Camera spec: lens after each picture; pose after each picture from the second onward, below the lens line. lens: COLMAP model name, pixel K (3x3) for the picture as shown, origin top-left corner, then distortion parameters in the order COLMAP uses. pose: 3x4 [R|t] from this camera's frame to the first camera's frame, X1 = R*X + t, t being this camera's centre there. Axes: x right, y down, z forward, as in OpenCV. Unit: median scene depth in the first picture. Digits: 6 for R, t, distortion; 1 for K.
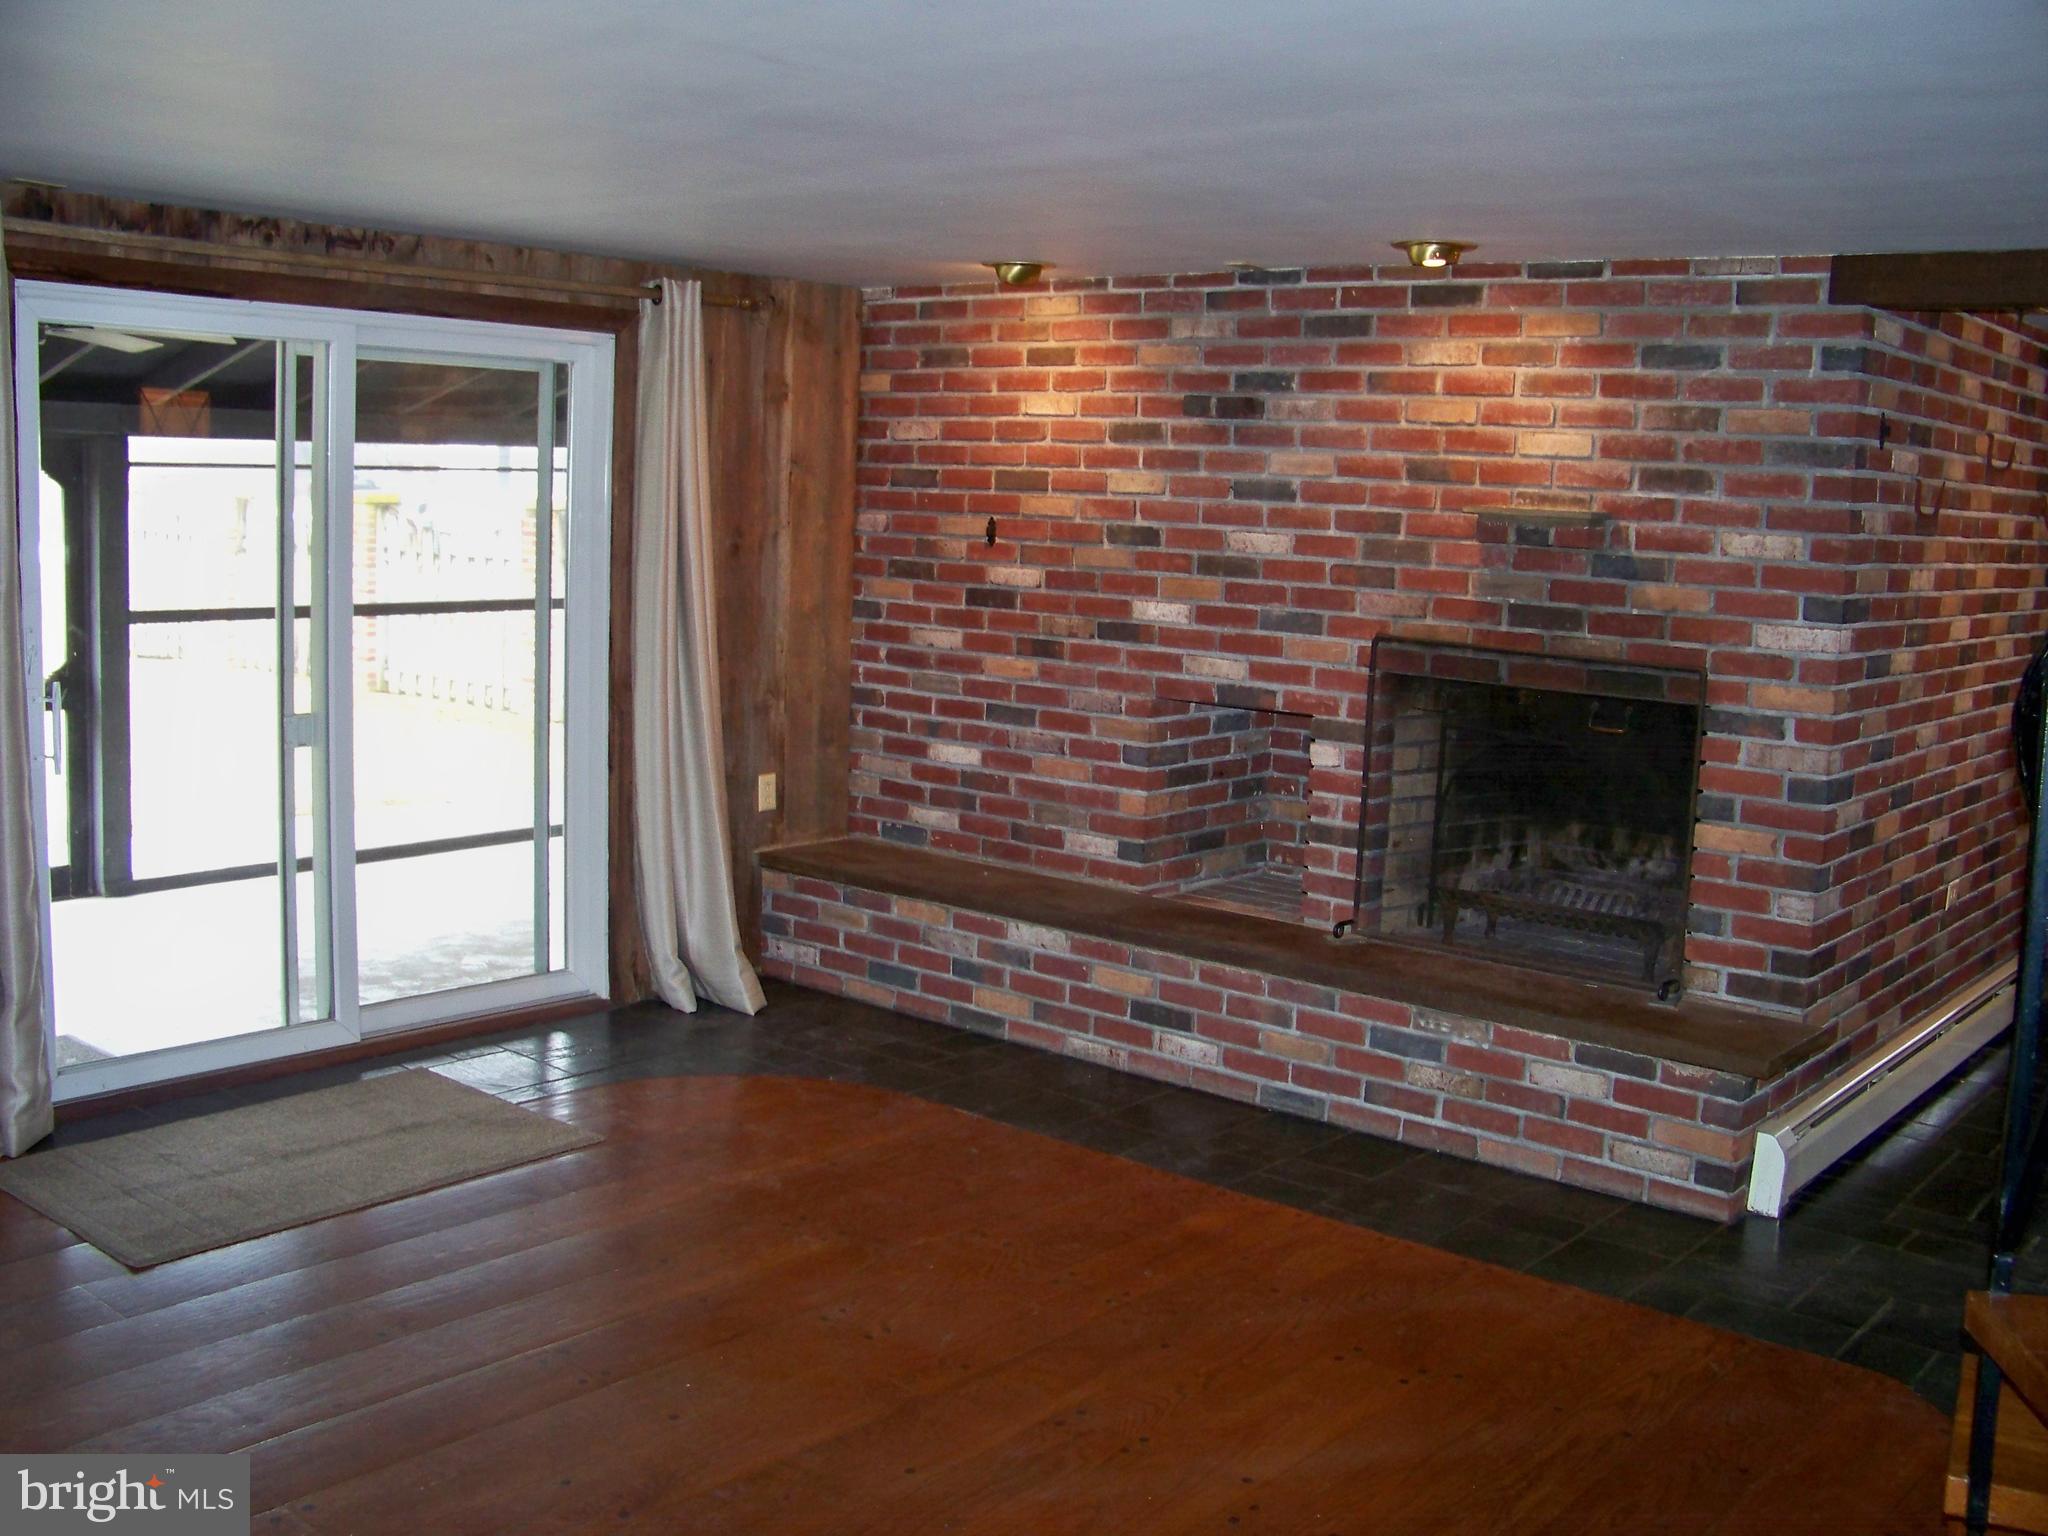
lens RADIAL K [[2050.0, 0, 1024.0], [0, 2050.0, 768.0], [0, 0, 1]] dist [-0.214052, 0.195263]
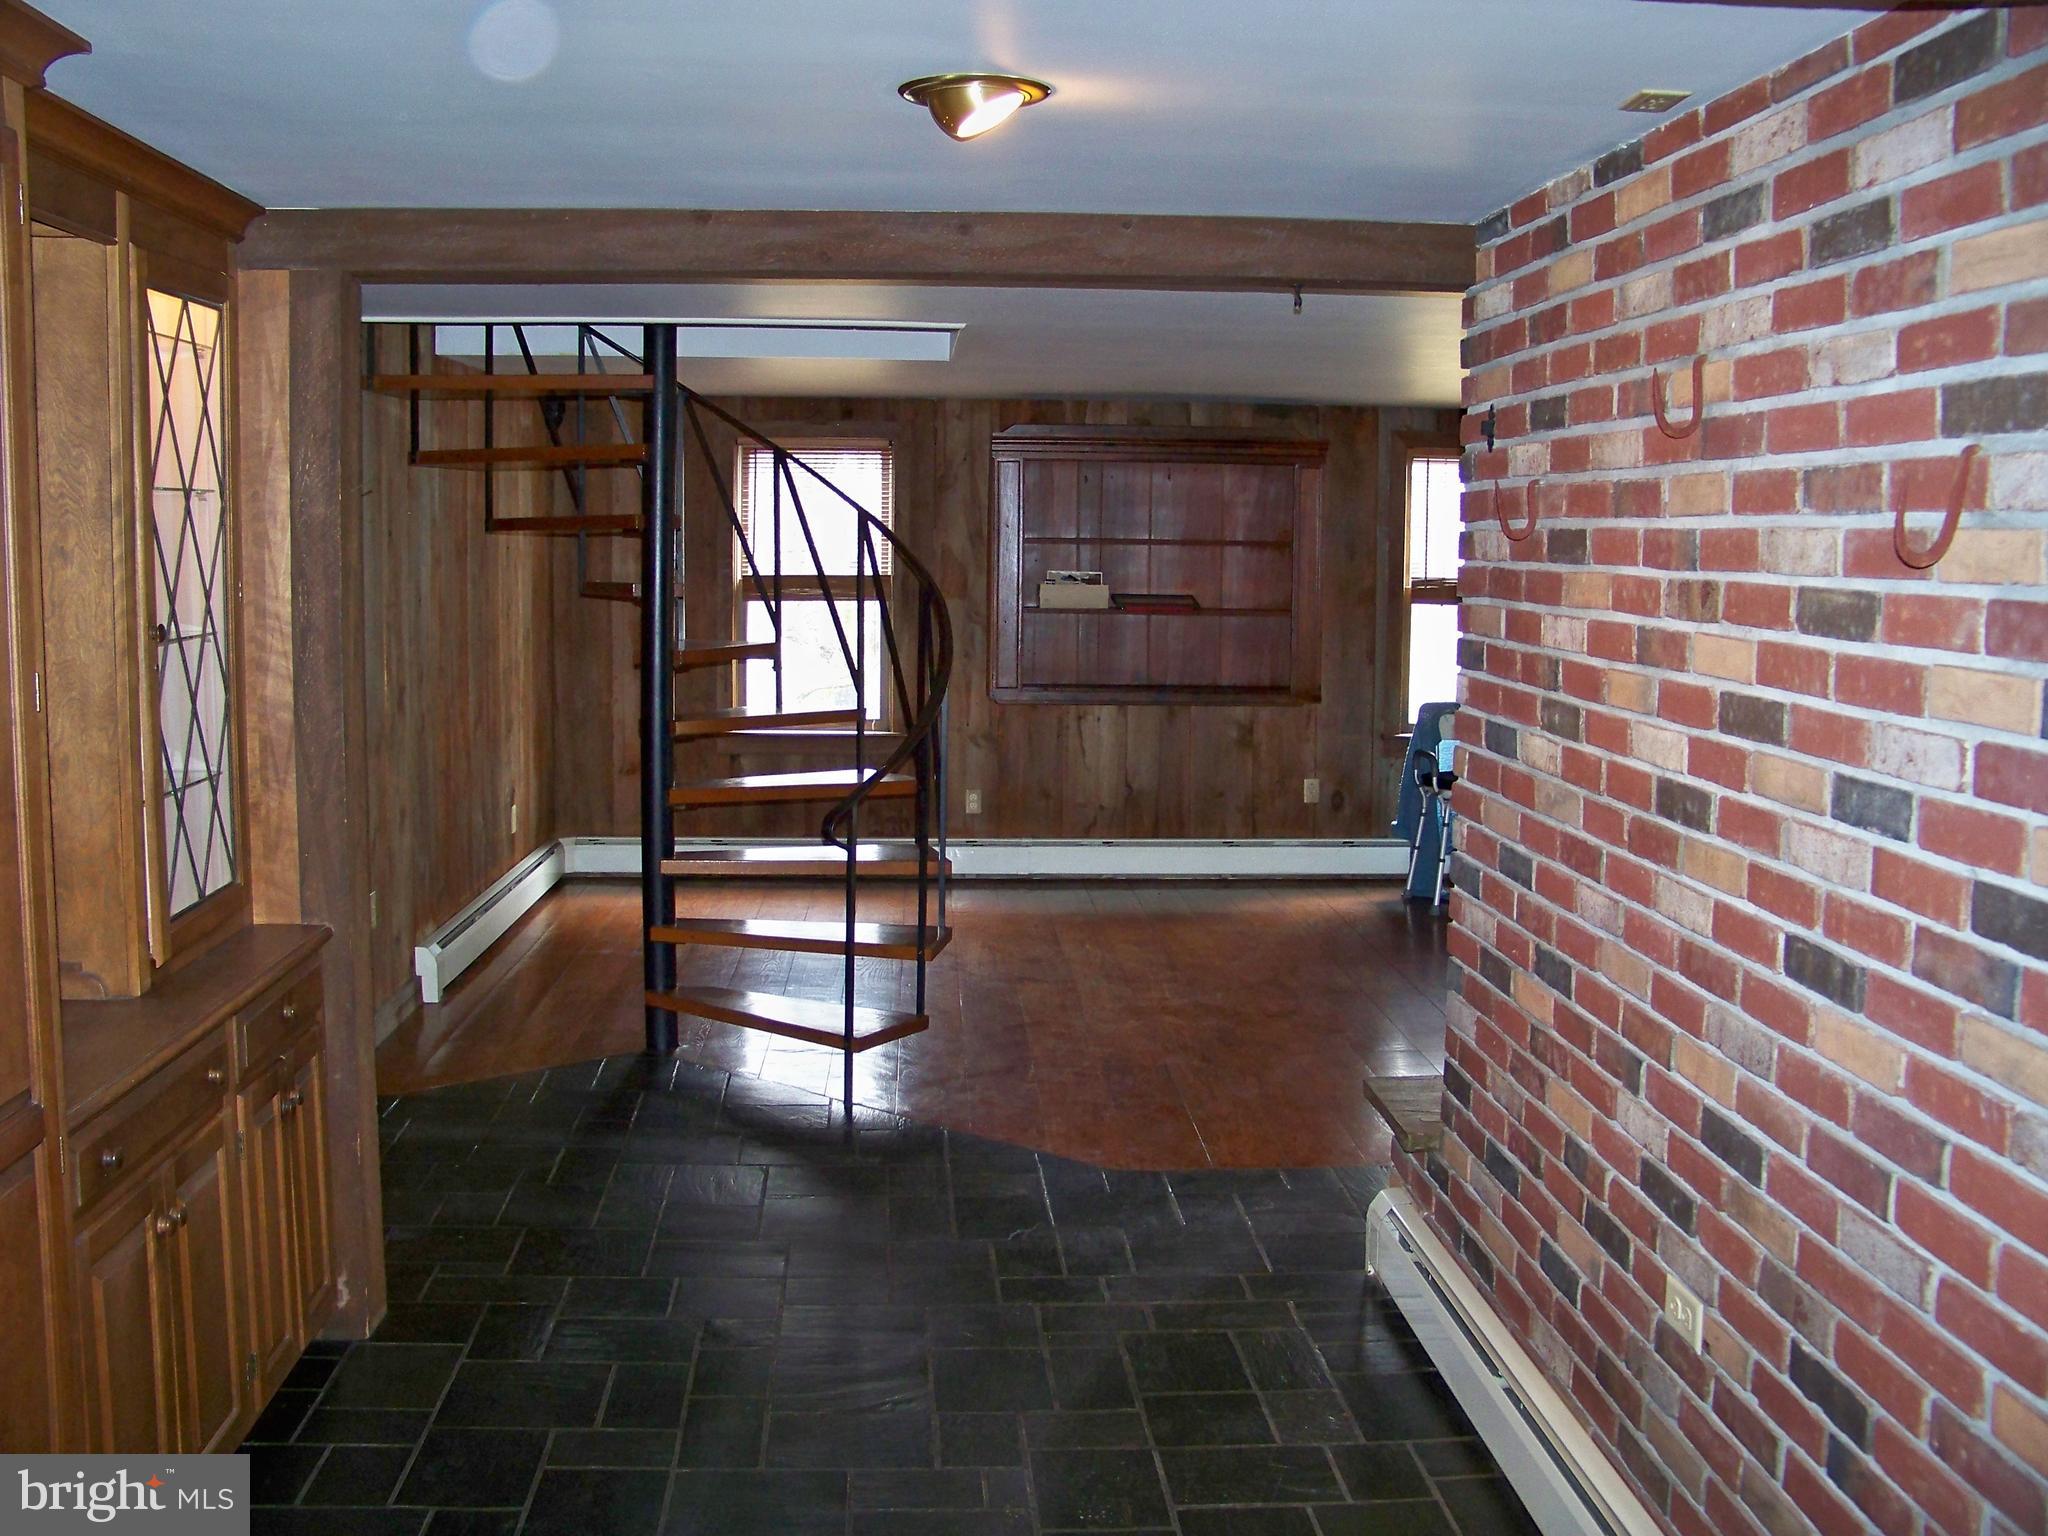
lens RADIAL K [[2050.0, 0, 1024.0], [0, 2050.0, 768.0], [0, 0, 1]] dist [-0.214052, 0.195263]
pose [[-0.732663, 0.038819, -0.679484, 1.036038], [-0.122129, 0.974668, 0.187370, -0.154835], [0.669544, 0.220264, -0.709362, 1.366077]]
